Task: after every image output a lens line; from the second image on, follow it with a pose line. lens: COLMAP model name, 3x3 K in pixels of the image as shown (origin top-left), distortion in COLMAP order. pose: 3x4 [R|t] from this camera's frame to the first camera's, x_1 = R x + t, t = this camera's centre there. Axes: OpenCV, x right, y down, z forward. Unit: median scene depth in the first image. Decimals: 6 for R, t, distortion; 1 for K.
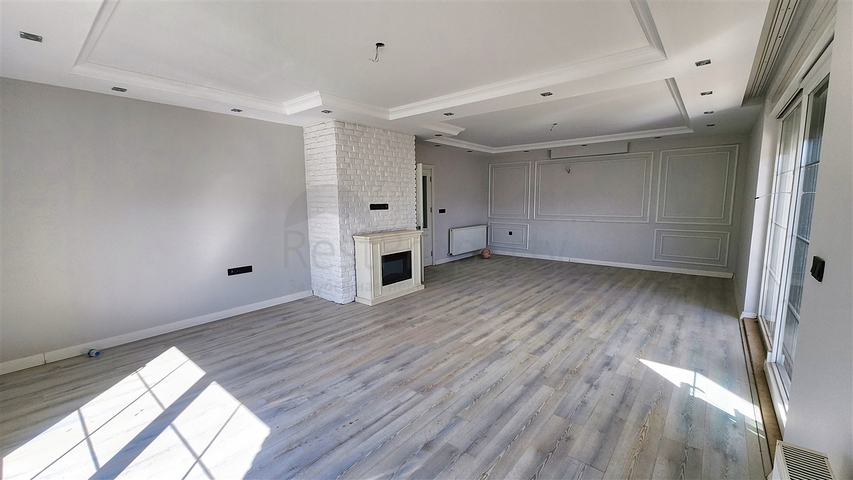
lens RADIAL K [[347.6, 0, 424.5], [0, 347.6, 242.6], [0, 0, 1]] dist [0.003724, -0.000672]
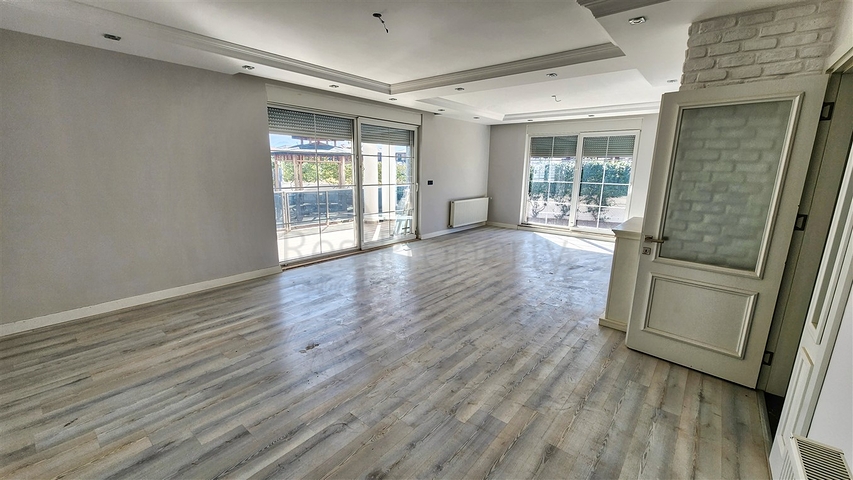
lens RADIAL K [[347.6, 0, 424.5], [0, 347.6, 242.6], [0, 0, 1]] dist [0.003724, -0.000672]
pose [[-0.999987, -0.005178, -0.000010, 0.383291], [-0.004882, 0.942253, 0.334865, -0.256141], [-0.001724, 0.334861, -0.942266, 1.930113]]
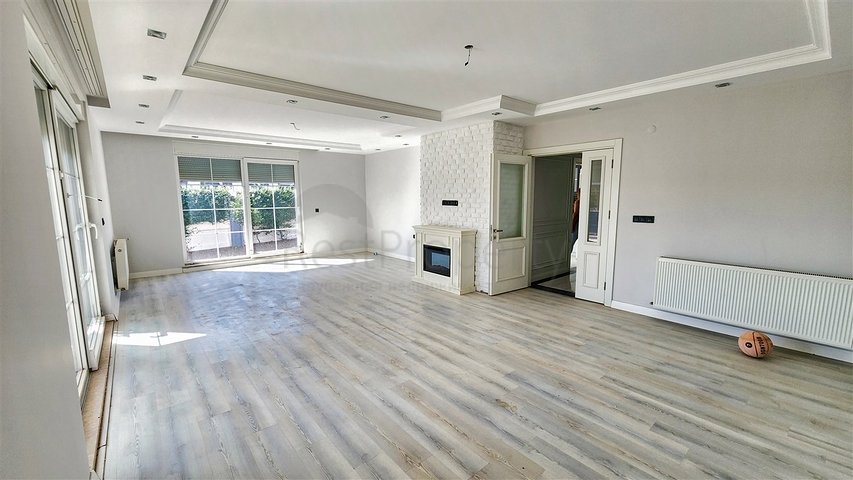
lens RADIAL K [[347.6, 0, 424.5], [0, 347.6, 242.6], [0, 0, 1]] dist [0.003724, -0.000672]
pose [[-0.180523, 0.144476, -0.972902, 1.117904], [-0.119163, 0.978654, 0.167441, -0.181450], [0.976326, 0.146161, -0.159453, 1.311285]]
